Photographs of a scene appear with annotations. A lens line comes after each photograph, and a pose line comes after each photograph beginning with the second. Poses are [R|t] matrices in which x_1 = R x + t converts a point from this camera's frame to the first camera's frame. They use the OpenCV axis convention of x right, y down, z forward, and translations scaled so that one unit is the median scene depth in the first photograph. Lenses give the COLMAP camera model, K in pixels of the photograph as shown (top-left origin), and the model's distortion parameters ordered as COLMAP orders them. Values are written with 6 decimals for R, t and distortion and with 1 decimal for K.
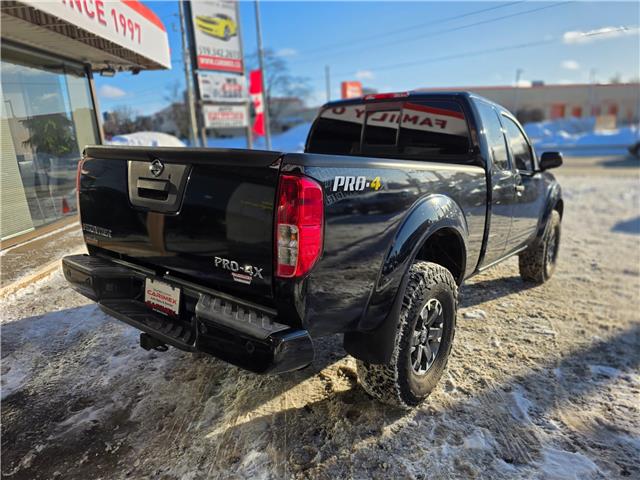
lens RADIAL K [[427.5, 0, 318.3], [0, 427.5, 242.9], [0, 0, 1]] dist [0.070038, -0.059673]
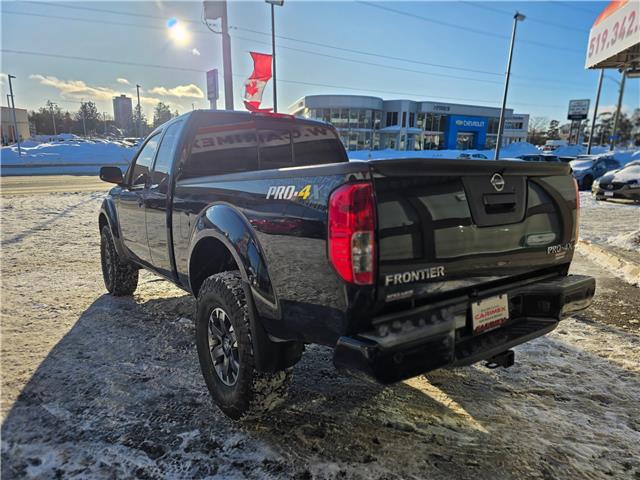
lens RADIAL K [[427.5, 0, 318.3], [0, 427.5, 242.9], [0, 0, 1]] dist [0.070038, -0.059673]
pose [[0.261629, -0.164181, 0.951102, -1.418680], [0.204622, 0.972461, 0.111581, -0.227632], [-0.943228, 0.165424, 0.288019, 1.090920]]
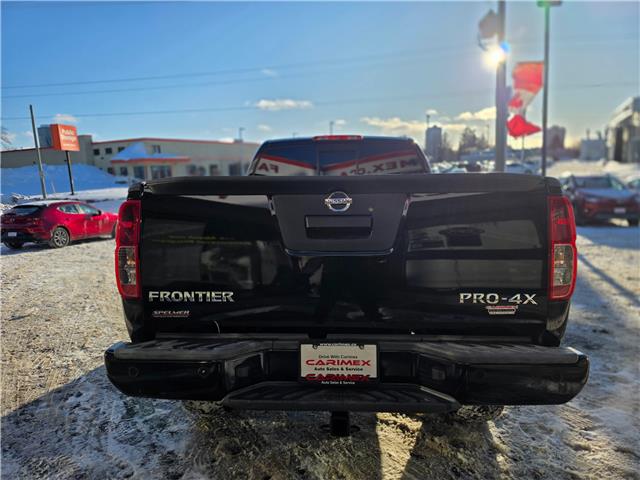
lens RADIAL K [[427.5, 0, 318.3], [0, 427.5, 242.9], [0, 0, 1]] dist [0.070038, -0.059673]
pose [[0.811734, -0.080537, 0.578448, -0.854953], [0.142670, 0.987784, -0.062681, -0.049516], [-0.566333, 0.133407, 0.813308, 0.361041]]
